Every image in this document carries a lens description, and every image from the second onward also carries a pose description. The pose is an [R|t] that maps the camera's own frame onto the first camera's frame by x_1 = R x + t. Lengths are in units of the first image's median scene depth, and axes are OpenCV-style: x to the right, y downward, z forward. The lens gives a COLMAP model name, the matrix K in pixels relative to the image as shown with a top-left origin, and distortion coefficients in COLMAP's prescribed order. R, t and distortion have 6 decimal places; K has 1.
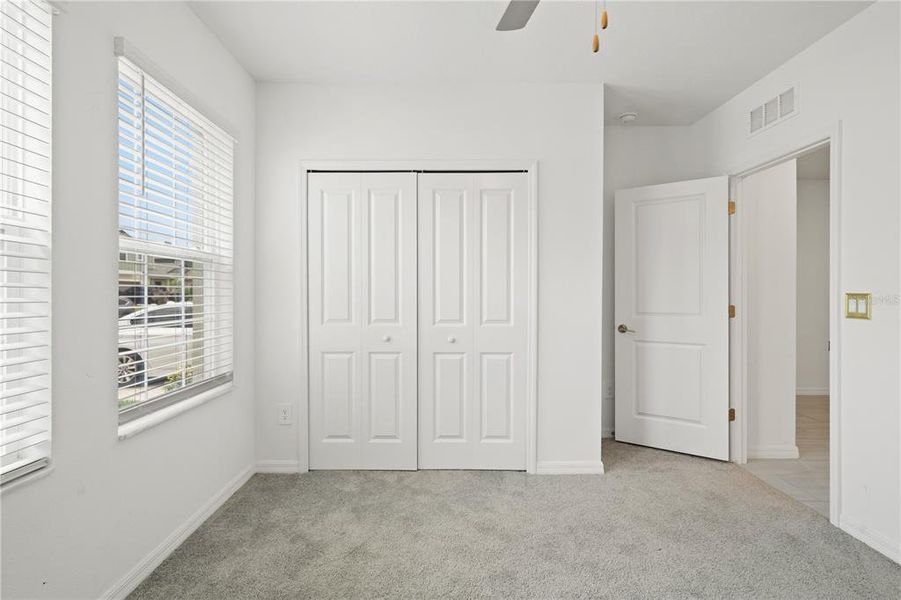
lens RADIAL K [[416.8, 0, 448.4], [0, 416.8, 316.5], [0, 0, 1]] dist [0.003980, 0.000069]
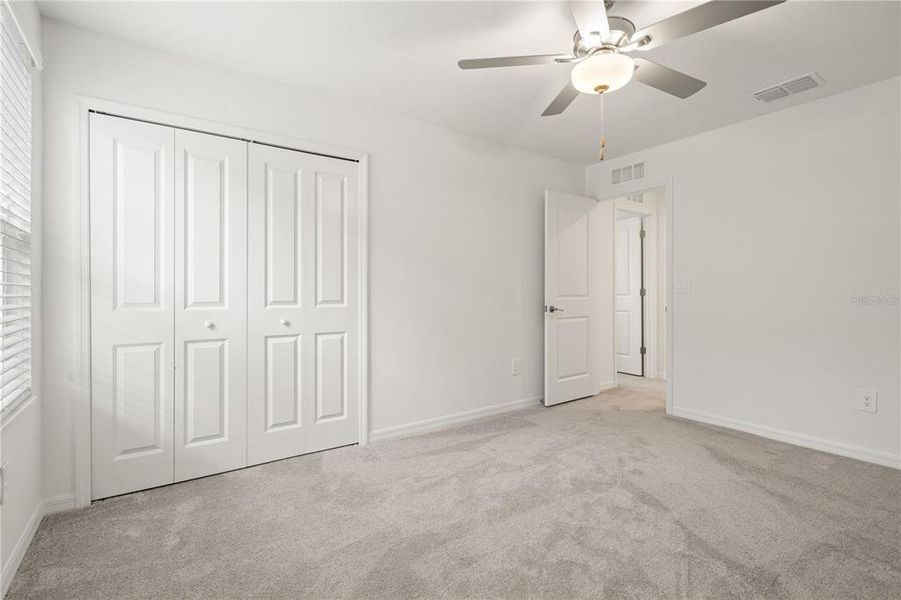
lens RADIAL K [[416.8, 0, 450.2], [0, 416.8, 293.2], [0, 0, 1]] dist [0.003980, 0.000069]
pose [[0.821498, -0.005358, 0.570186, -0.228318], [0.010550, 0.999928, -0.005804, -0.001285], [-0.570113, 0.010783, 0.821495, -0.006243]]
